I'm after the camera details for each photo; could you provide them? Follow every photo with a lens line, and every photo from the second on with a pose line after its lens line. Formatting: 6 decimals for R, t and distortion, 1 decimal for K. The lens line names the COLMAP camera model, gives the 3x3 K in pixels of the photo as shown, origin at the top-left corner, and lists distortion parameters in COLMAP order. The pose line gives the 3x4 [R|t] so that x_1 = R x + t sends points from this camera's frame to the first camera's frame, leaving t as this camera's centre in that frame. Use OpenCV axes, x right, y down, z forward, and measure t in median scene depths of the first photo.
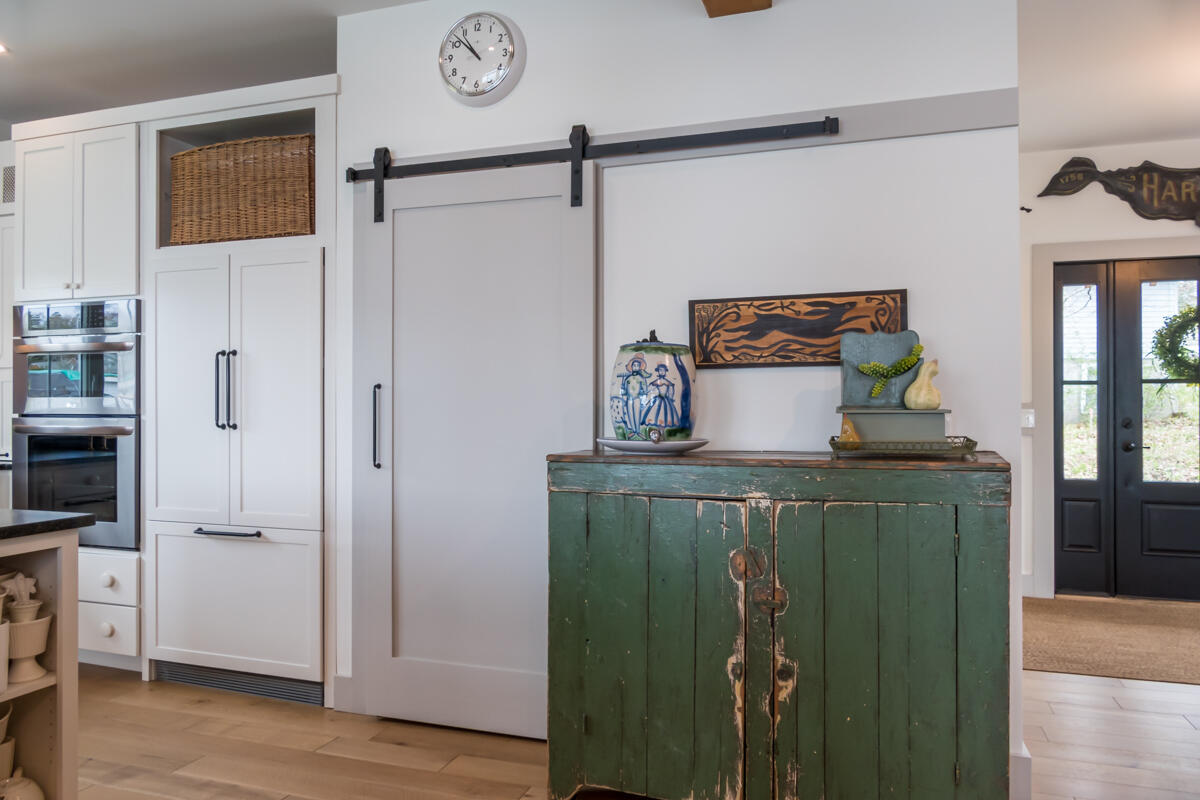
lens RADIAL K [[845.3, 0, 593.7], [0, 845.3, 396.2], [0, 0, 1]] dist [-0.016566, 0.000800]
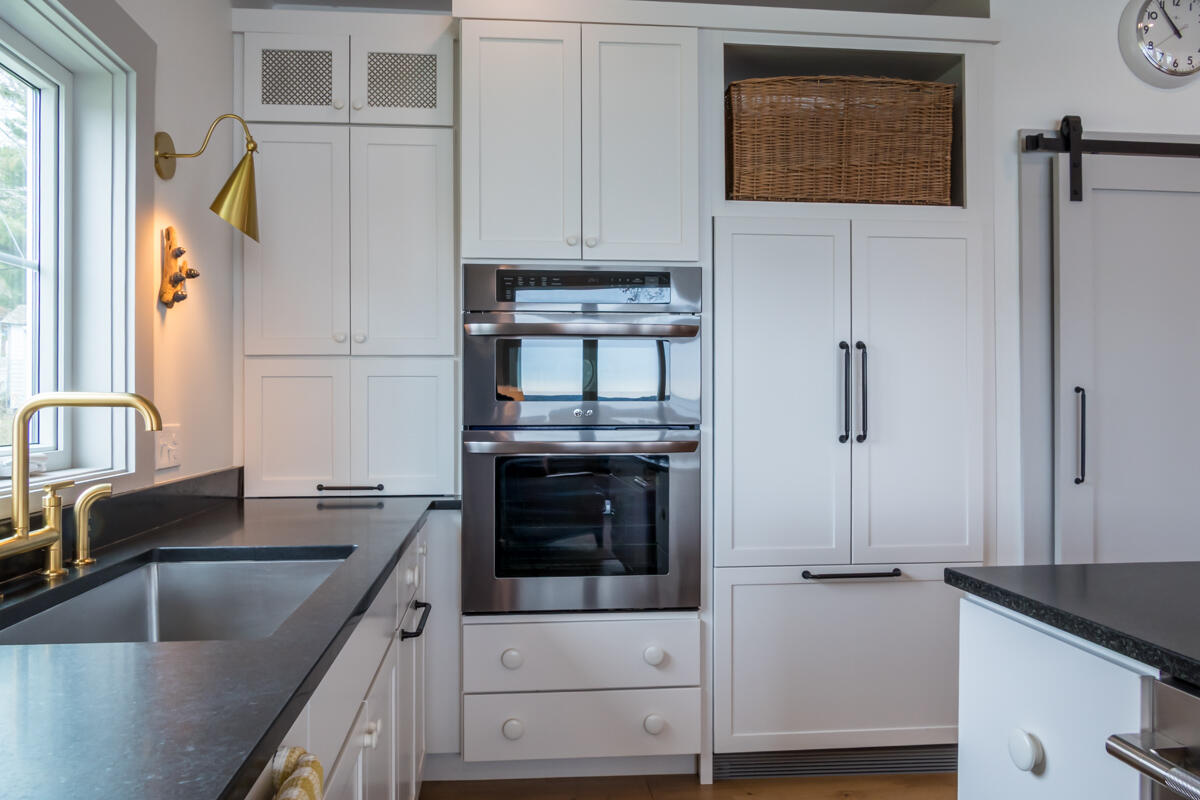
lens RADIAL K [[883.6, 0, 613.6], [0, 883.6, 400.4], [0, 0, 1]] dist [-0.012357, 0.000773]
pose [[0.906070, 0.003639, 0.423112, -0.940169], [-0.003483, 0.999993, -0.001142, 0.001762], [-0.423114, -0.000439, 0.906076, 0.332642]]
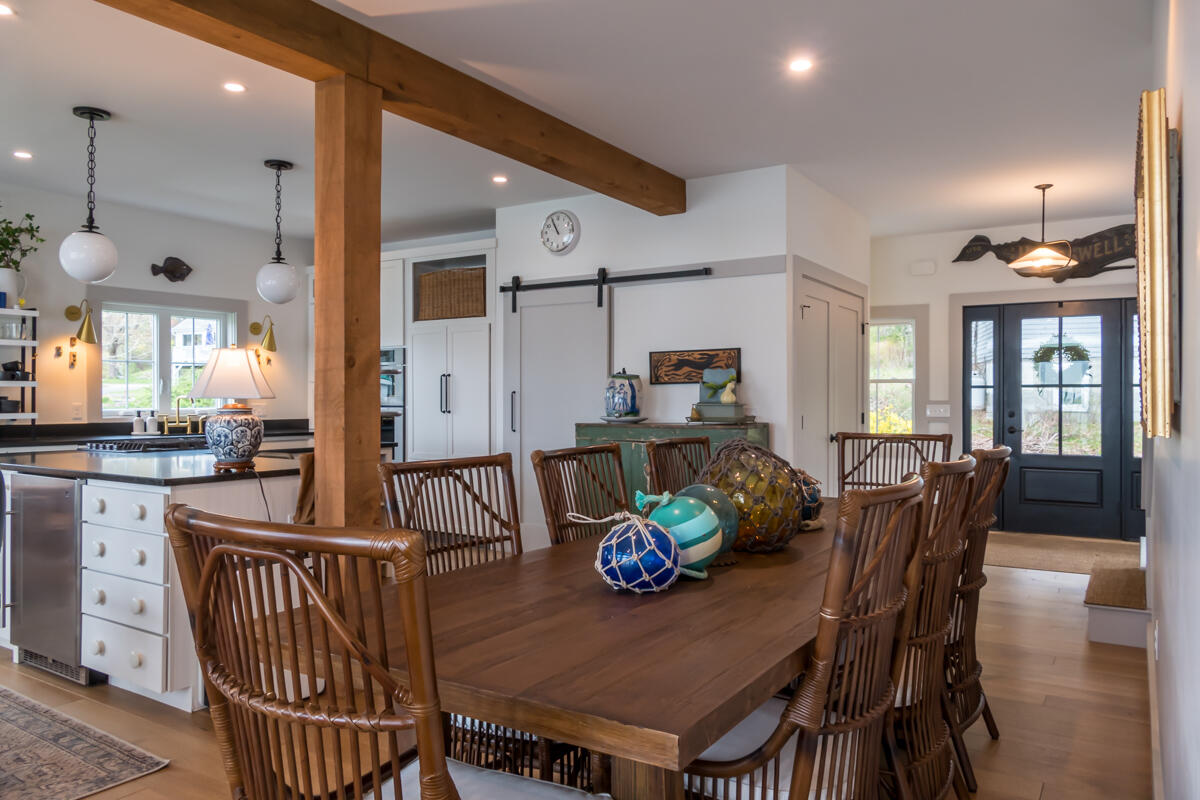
lens RADIAL K [[859.2, 0, 604.8], [0, 859.2, 400.5], [0, 0, 1]] dist [-0.014276, 0.000347]
pose [[0.972982, 0.001680, -0.230874, 0.391566], [0.000620, 0.999951, 0.009890, -0.010626], [0.230880, -0.009766, 0.972933, -0.872409]]
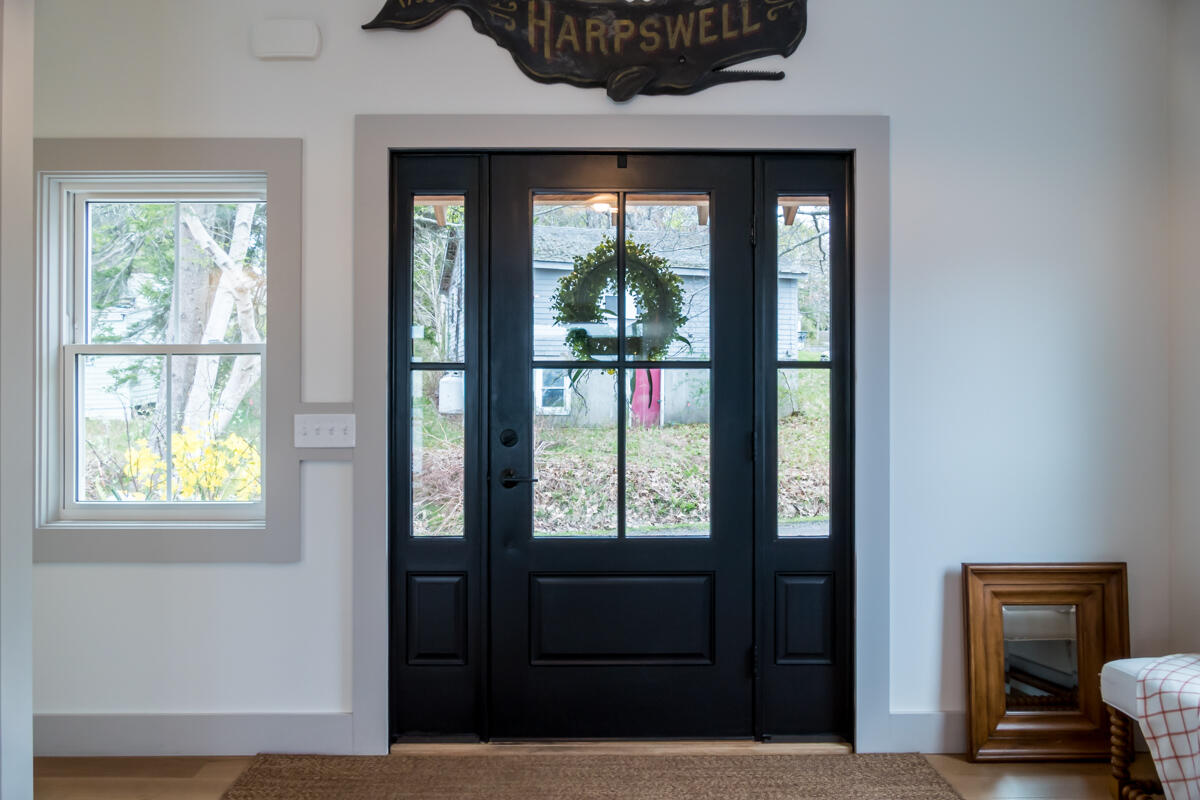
lens RADIAL K [[874.2, 0, 600.0], [0, 874.2, 400.0], [0, 0, 1]] dist [0.000849, -0.000046]
pose [[0.944034, 0.001070, 0.329847, 0.680414], [-0.003541, 0.999970, 0.006892, 0.002597], [-0.329830, -0.007674, 0.944009, 0.567663]]
